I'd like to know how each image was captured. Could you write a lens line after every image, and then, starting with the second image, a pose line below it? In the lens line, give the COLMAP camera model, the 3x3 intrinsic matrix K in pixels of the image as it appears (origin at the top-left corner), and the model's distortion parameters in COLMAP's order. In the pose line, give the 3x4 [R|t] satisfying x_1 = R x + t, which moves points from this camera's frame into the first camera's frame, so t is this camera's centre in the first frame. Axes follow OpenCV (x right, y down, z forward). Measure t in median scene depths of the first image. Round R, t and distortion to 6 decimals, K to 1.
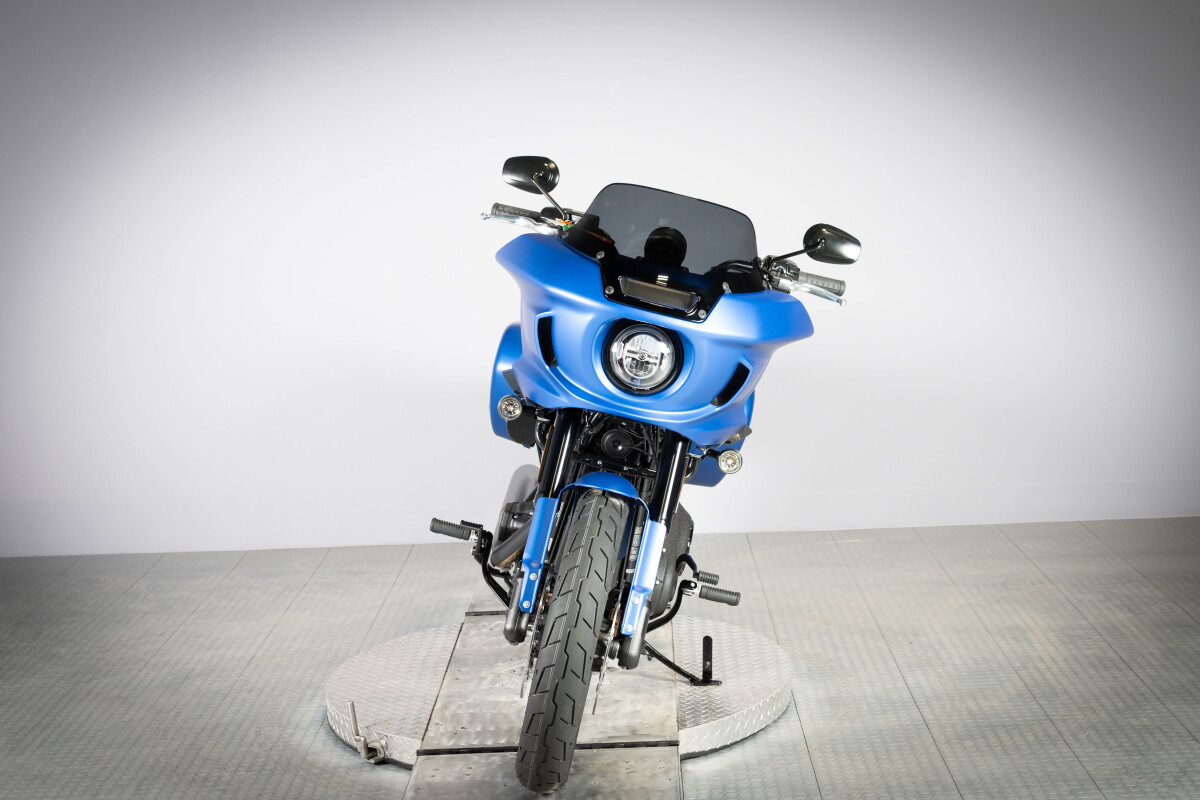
lens RADIAL K [[1991.3, 0, 602.4], [0, 1991.3, 293.9], [0, 0, 1]] dist [0.009031, 0.040149]
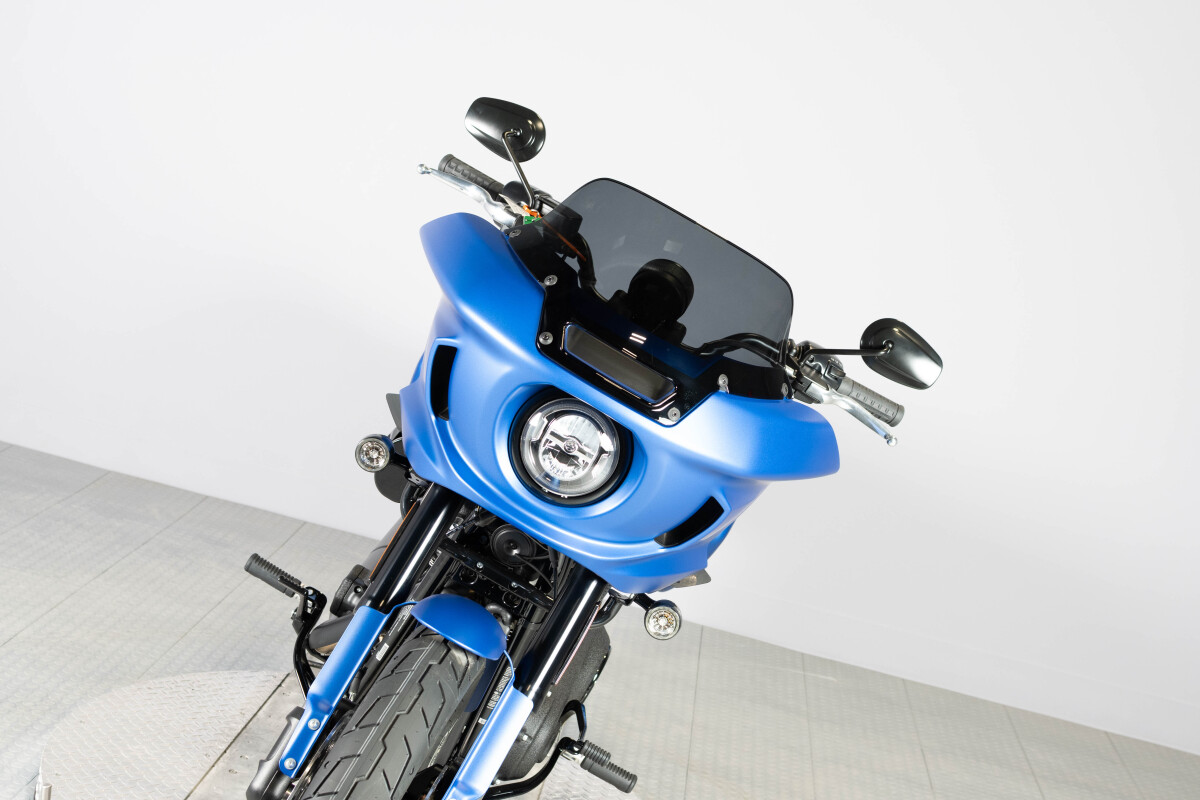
lens RADIAL K [[2057.5, 0, 599.2], [0, 2057.5, 347.0], [0, 0, 1]] dist [0.018297, -0.026500]
pose [[0.959175, 0.282046, -0.020811, 0.031151], [-0.280713, 0.958424, 0.051218, -0.034232], [0.034391, -0.043285, 0.998471, 0.302123]]
